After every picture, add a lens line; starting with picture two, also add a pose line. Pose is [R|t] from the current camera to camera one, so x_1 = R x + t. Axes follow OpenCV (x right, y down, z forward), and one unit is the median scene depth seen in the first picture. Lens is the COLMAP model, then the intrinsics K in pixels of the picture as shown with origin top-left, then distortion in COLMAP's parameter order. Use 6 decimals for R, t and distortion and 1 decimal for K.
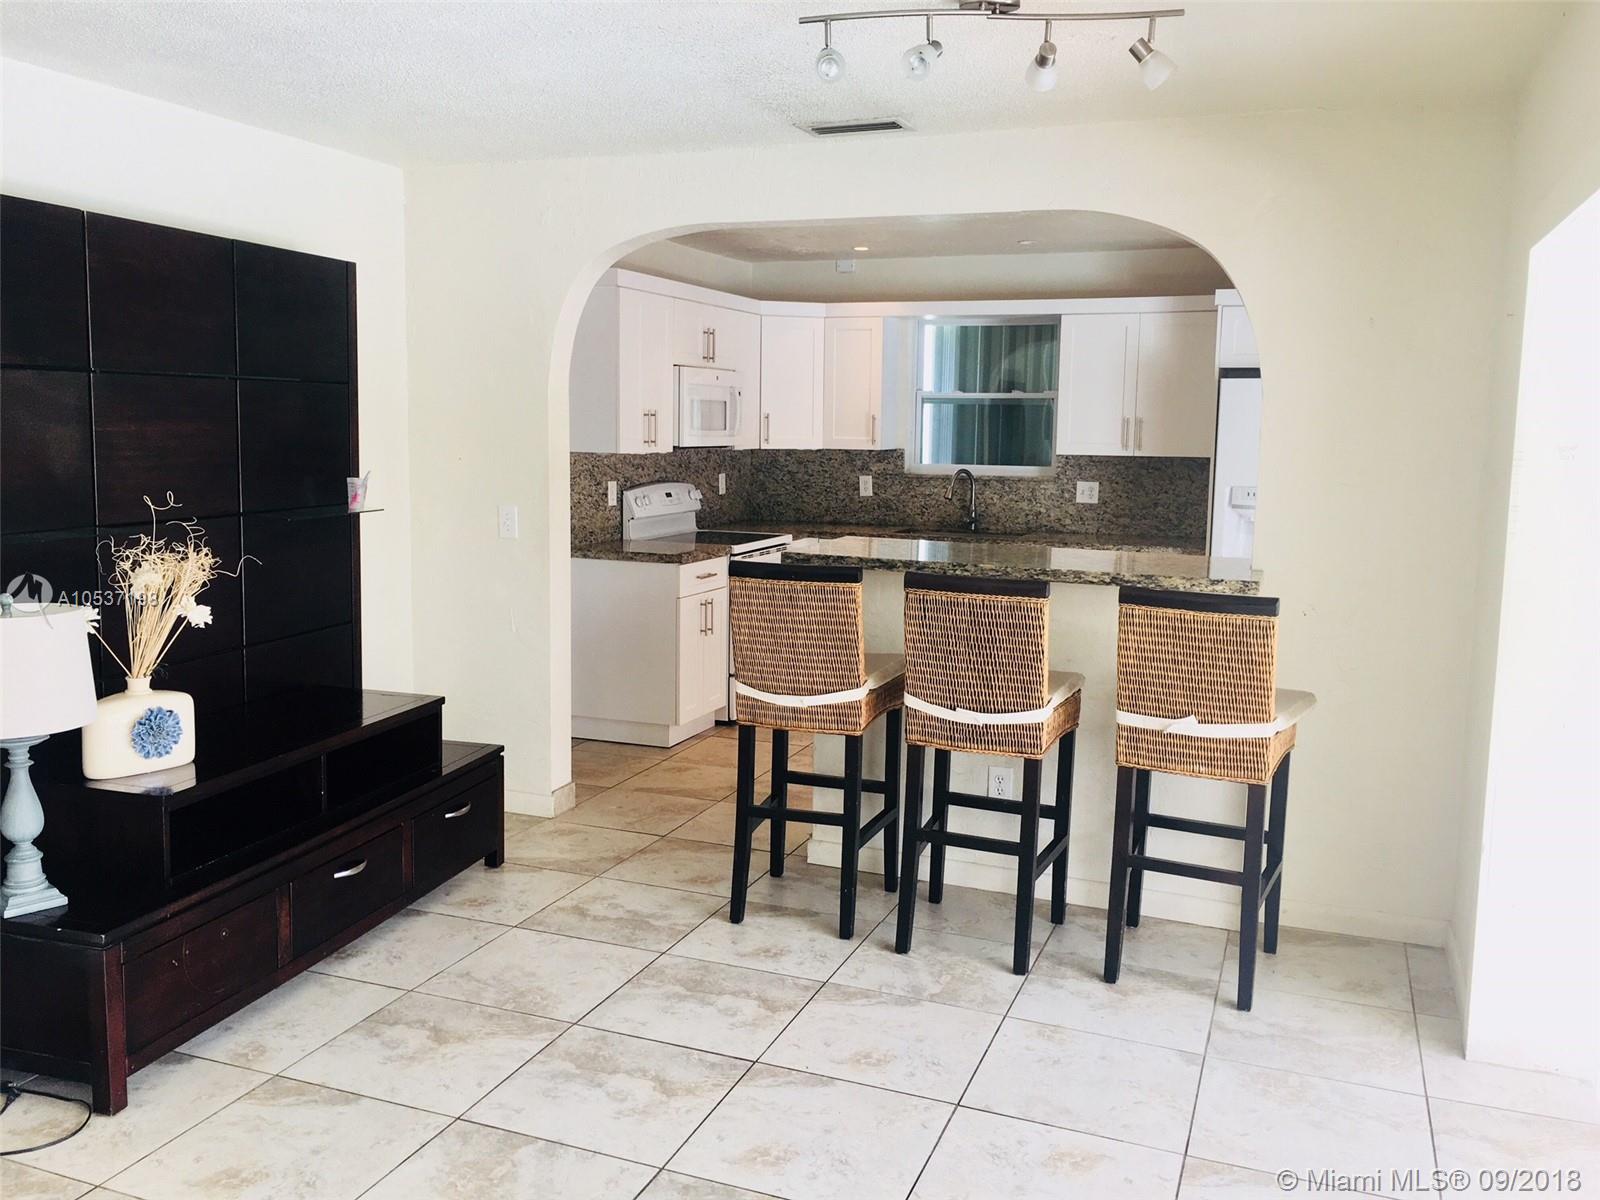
lens RADIAL K [[1370.9, 0, 800.0], [0, 1370.9, 600.0], [0, 0, 1]] dist [0.010956, -0.000285]
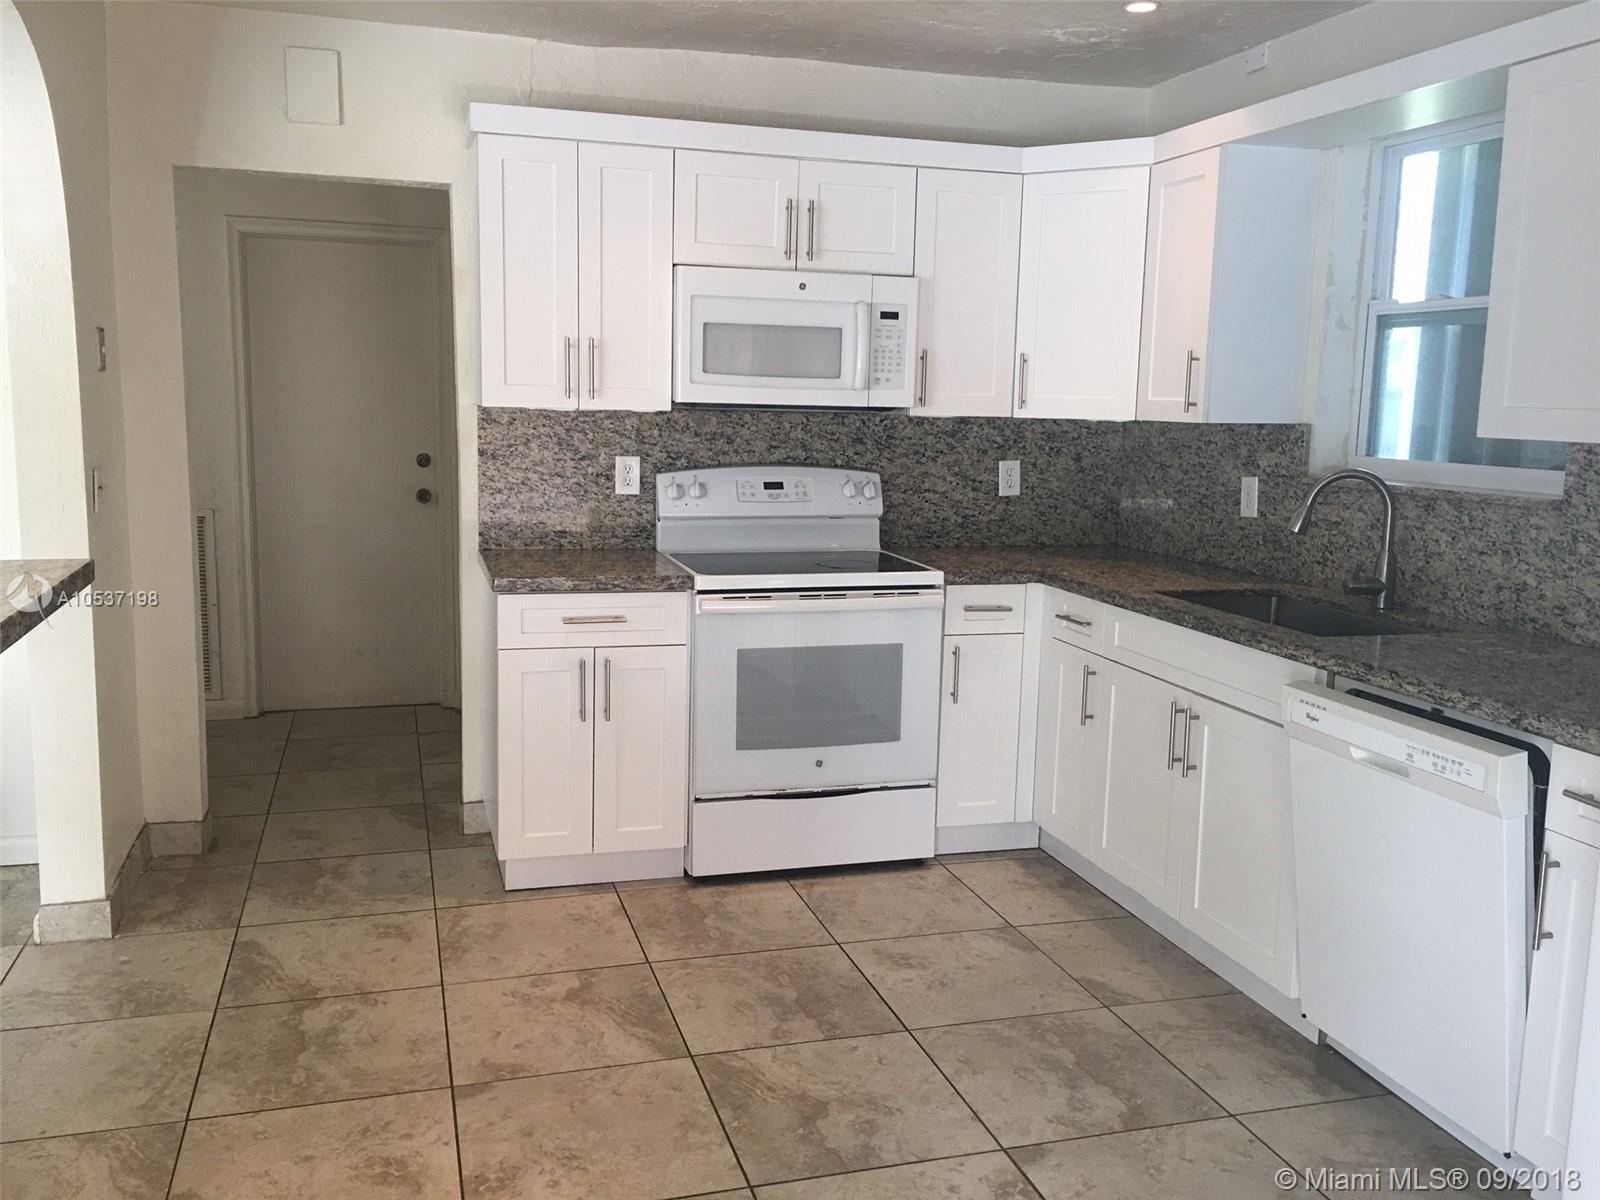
lens RADIAL K [[1370.9, 0, 800.0], [0, 1370.9, 600.0], [0, 0, 1]] dist [0.010956, -0.000285]
pose [[0.606382, 0.118031, -0.786364, 0.366238], [-0.117692, 0.991352, 0.058044, -0.058452], [0.786415, 0.057352, 0.615030, 0.591020]]
